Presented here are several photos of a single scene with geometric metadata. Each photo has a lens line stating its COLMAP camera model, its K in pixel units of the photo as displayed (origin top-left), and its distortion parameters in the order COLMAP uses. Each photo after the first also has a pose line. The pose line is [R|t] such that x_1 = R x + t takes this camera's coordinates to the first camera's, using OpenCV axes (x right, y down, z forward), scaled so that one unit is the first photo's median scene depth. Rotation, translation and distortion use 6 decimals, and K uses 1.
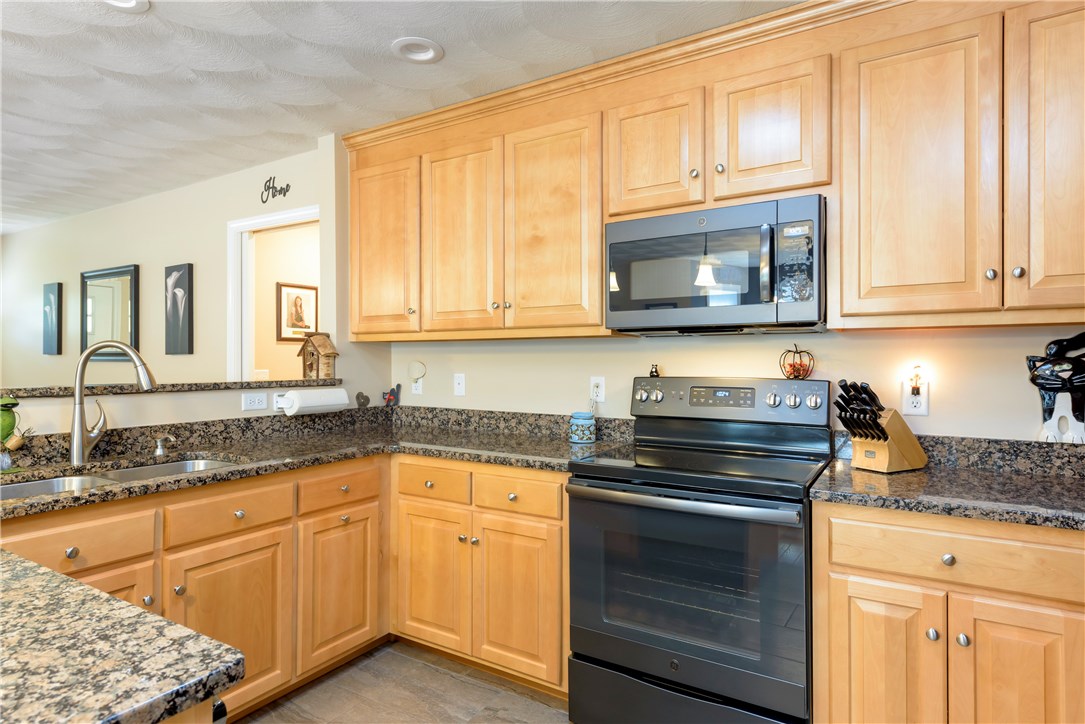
lens RADIAL K [[587.4, 0, 542.5], [0, 587.4, 362.0], [0, 0, 1]] dist [-0.000491, -0.000390]
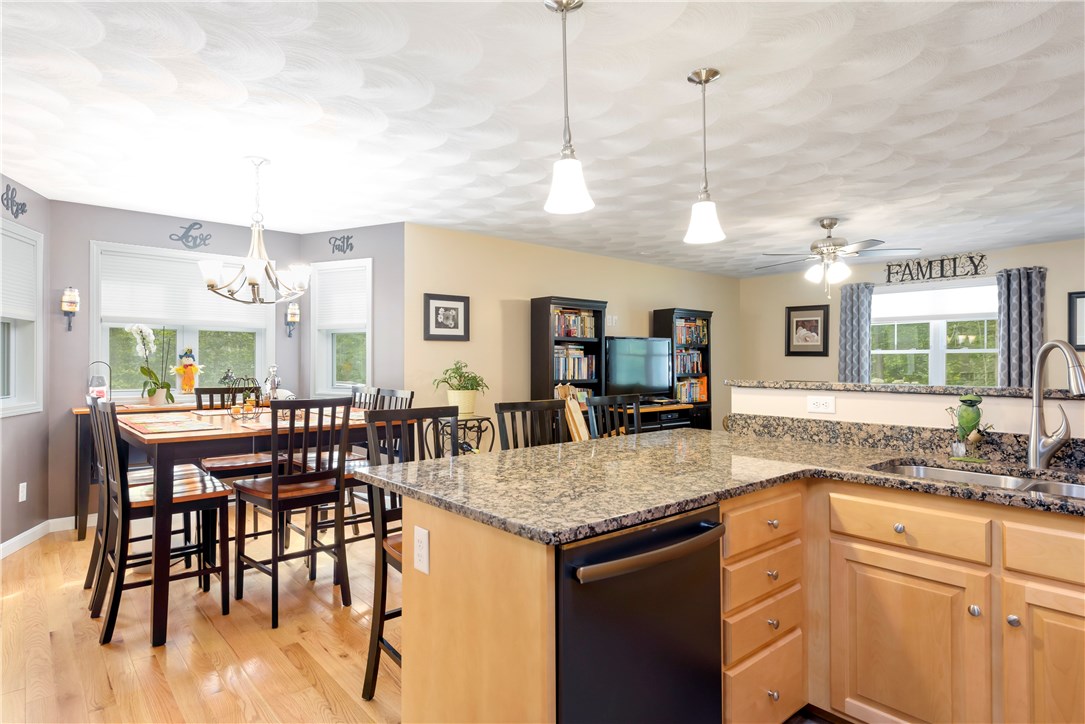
lens RADIAL K [[587.4, 0, 542.5], [0, 587.4, 362.0], [0, 0, 1]] dist [-0.000491, -0.000390]
pose [[-0.311083, -0.003603, -0.950376, 0.397685], [-0.002238, 0.999993, -0.003059, 0.002046], [0.950380, 0.001176, -0.311089, 0.529534]]
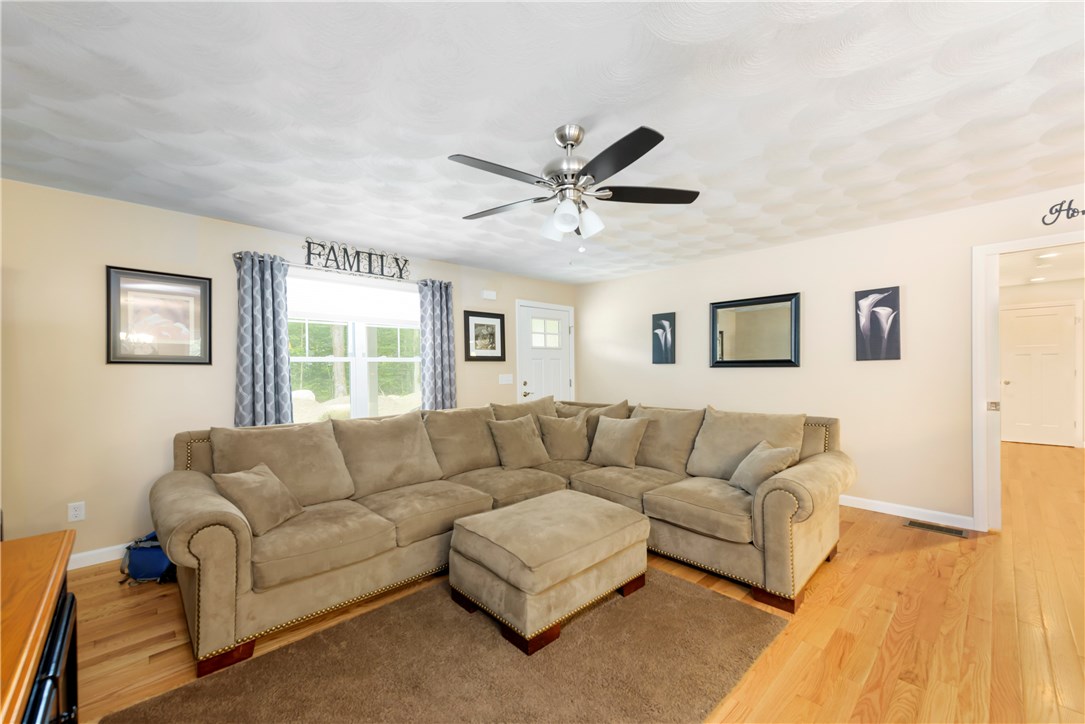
lens RADIAL K [[437.2, 0, 542.5], [0, 437.2, 362.0], [0, 0, 1]] dist [0.000382, -0.000070]
pose [[0.966141, -0.015951, -0.257520, -1.650196], [0.012597, 0.999813, -0.014671, -0.017188], [0.257706, 0.010930, 0.966162, -0.056029]]
